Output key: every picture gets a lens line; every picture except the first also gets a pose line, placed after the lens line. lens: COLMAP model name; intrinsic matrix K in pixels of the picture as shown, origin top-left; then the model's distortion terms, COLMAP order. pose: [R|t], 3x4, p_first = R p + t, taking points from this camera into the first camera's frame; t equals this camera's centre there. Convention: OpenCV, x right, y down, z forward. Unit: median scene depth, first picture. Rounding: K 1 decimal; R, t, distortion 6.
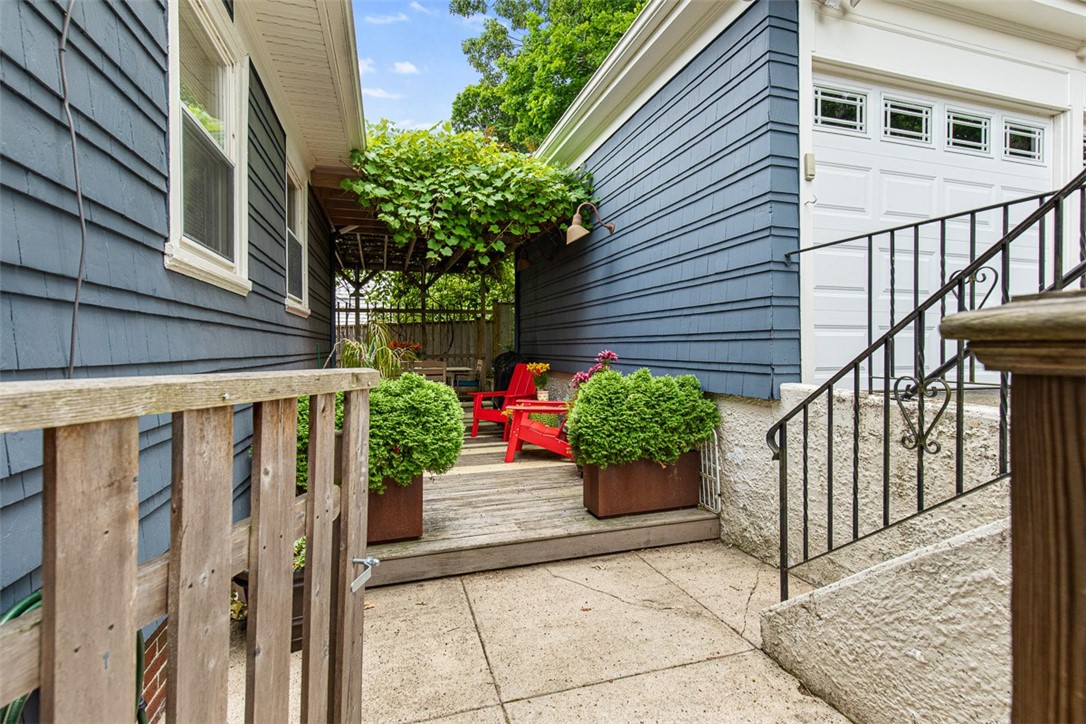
lens RADIAL K [[502.2, 0, 544.8], [0, 502.2, 340.9], [0, 0, 1]] dist [0.001176, 0.000031]
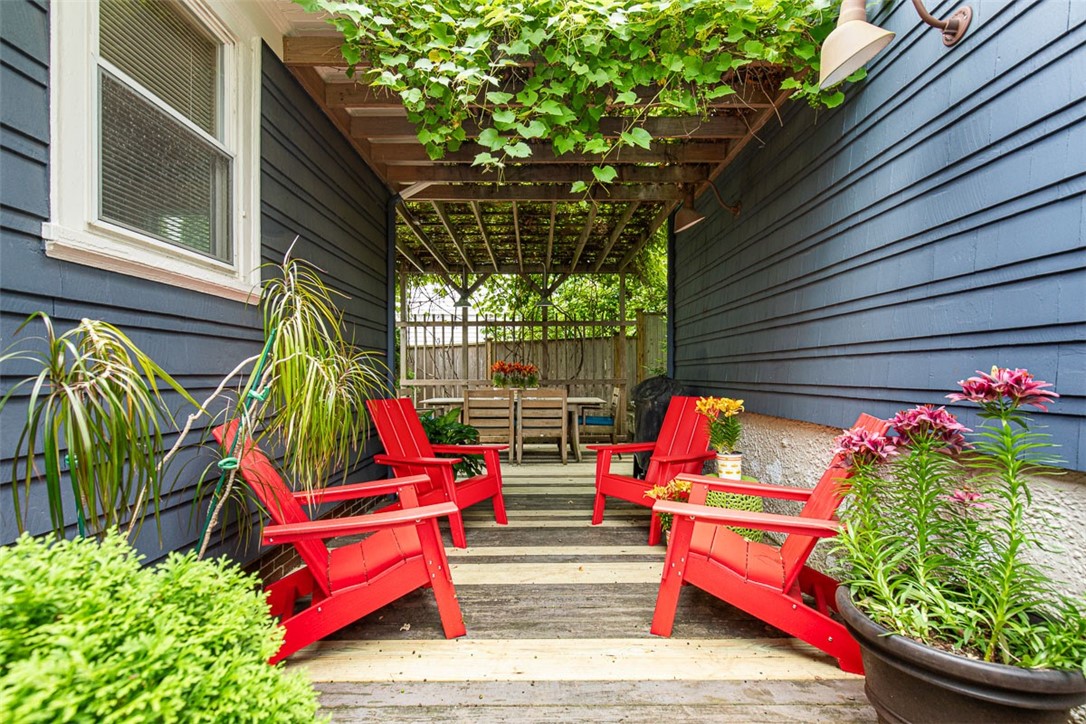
lens RADIAL K [[502.2, 0, 542.1], [0, 502.2, 366.5], [0, 0, 1]] dist [0.001176, 0.000031]
pose [[0.956353, 0.001377, -0.292210, -0.020168], [-0.001771, 0.999998, -0.001084, 0.007631], [0.292208, 0.001554, 0.956354, 0.267491]]
